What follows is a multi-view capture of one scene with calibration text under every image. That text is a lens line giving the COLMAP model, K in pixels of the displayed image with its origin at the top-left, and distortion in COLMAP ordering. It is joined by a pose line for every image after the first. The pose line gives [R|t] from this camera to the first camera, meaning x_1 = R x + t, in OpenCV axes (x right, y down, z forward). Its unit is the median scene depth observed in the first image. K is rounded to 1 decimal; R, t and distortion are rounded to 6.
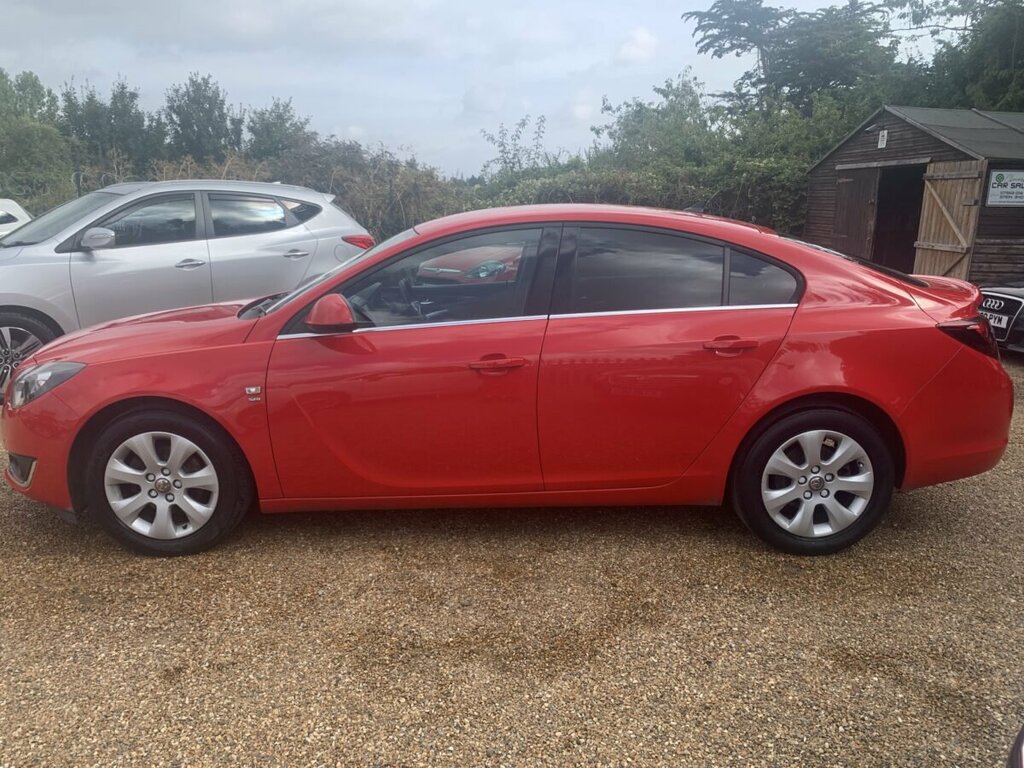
lens RADIAL K [[790.5, 0, 512.0], [0, 790.5, 384.0], [0, 0, 1]] dist [0.024617, -0.001247]
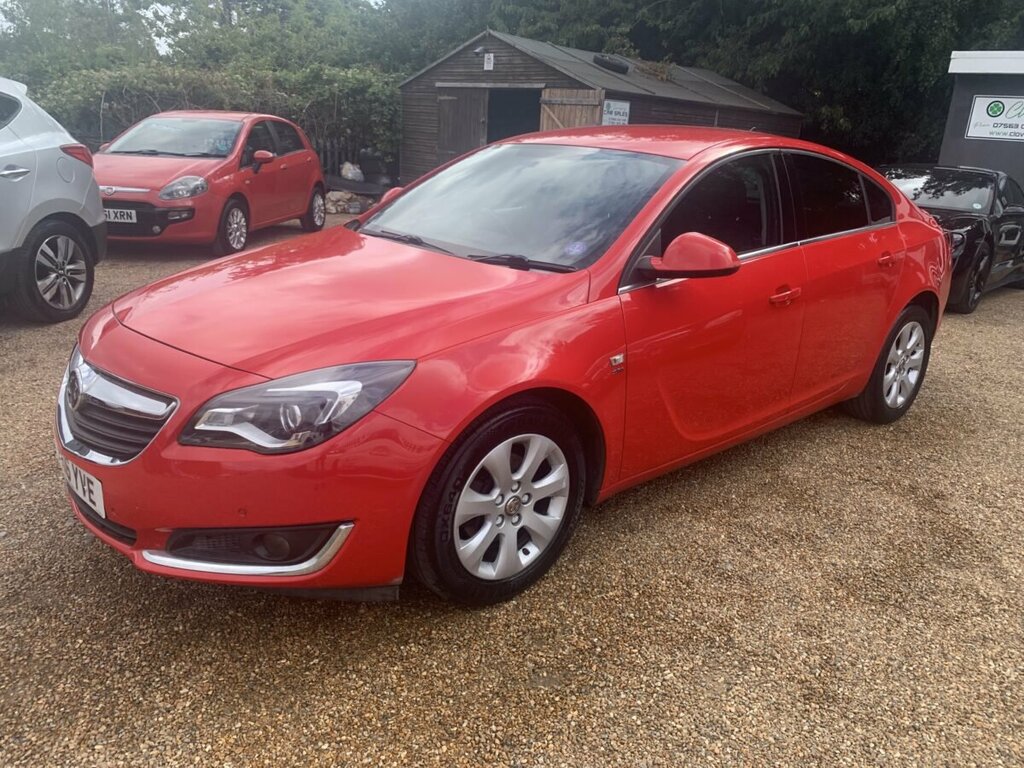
lens RADIAL K [[789.5, 0, 534.5], [0, 789.5, 380.7], [0, 0, 1]] dist [0.002364, 0.009298]
pose [[0.760817, -0.168333, 0.626755, -0.262199], [0.102262, 0.984805, 0.140362, -0.026744], [-0.640859, -0.042697, 0.766471, 0.129147]]
